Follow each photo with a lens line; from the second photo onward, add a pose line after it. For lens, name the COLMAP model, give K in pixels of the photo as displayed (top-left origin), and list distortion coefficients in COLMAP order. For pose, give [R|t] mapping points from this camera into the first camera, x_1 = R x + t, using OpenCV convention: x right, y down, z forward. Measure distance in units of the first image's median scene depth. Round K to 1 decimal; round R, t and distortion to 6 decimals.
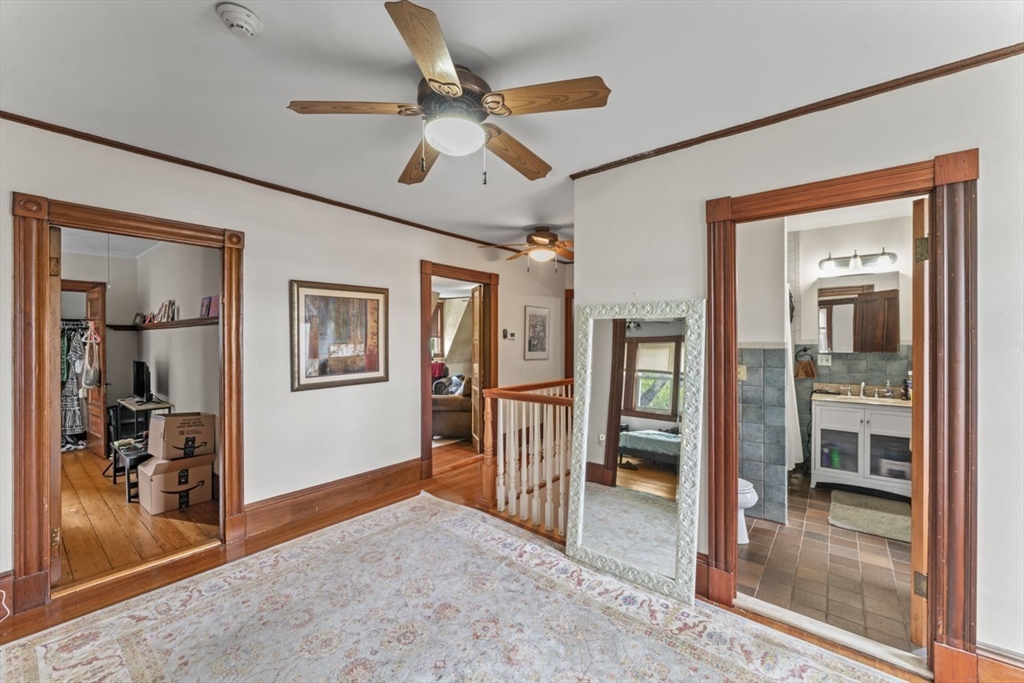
lens RADIAL K [[405.0, 0, 514.5], [0, 405.0, 339.7], [0, 0, 1]] dist [-0.010106, 0.000337]
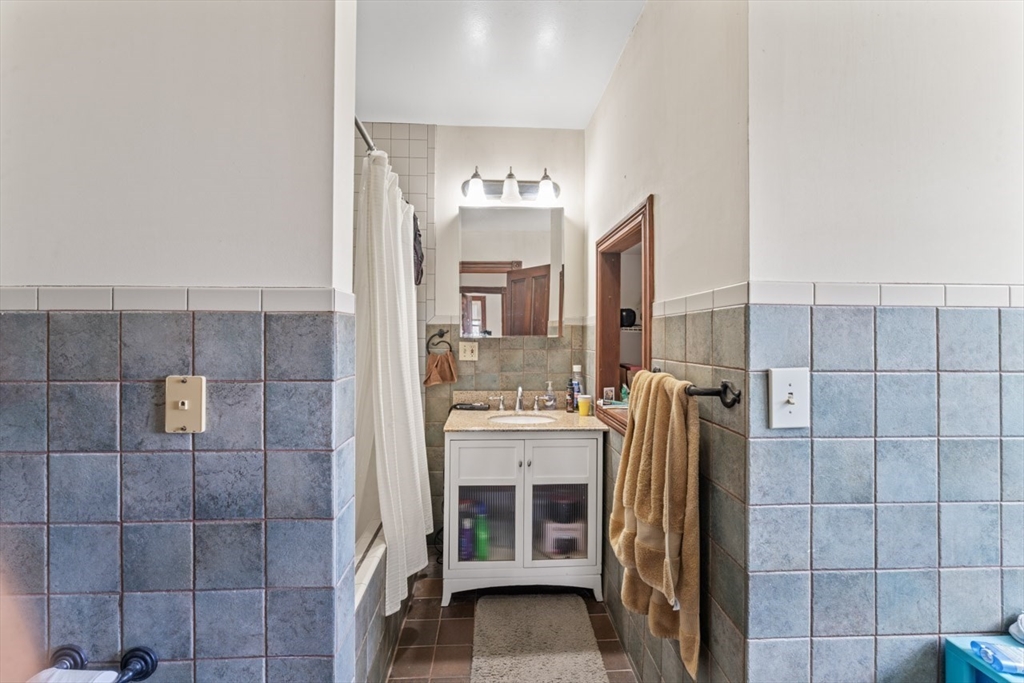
lens RADIAL K [[405.0, 0, 510.5], [0, 405.0, 338.0], [0, 0, 1]] dist [-0.010106, 0.000337]
pose [[0.745616, 0.001511, 0.666374, 0.463234], [-0.005845, 0.999974, 0.004273, 0.031567], [-0.666350, -0.007081, 0.745605, 0.569535]]
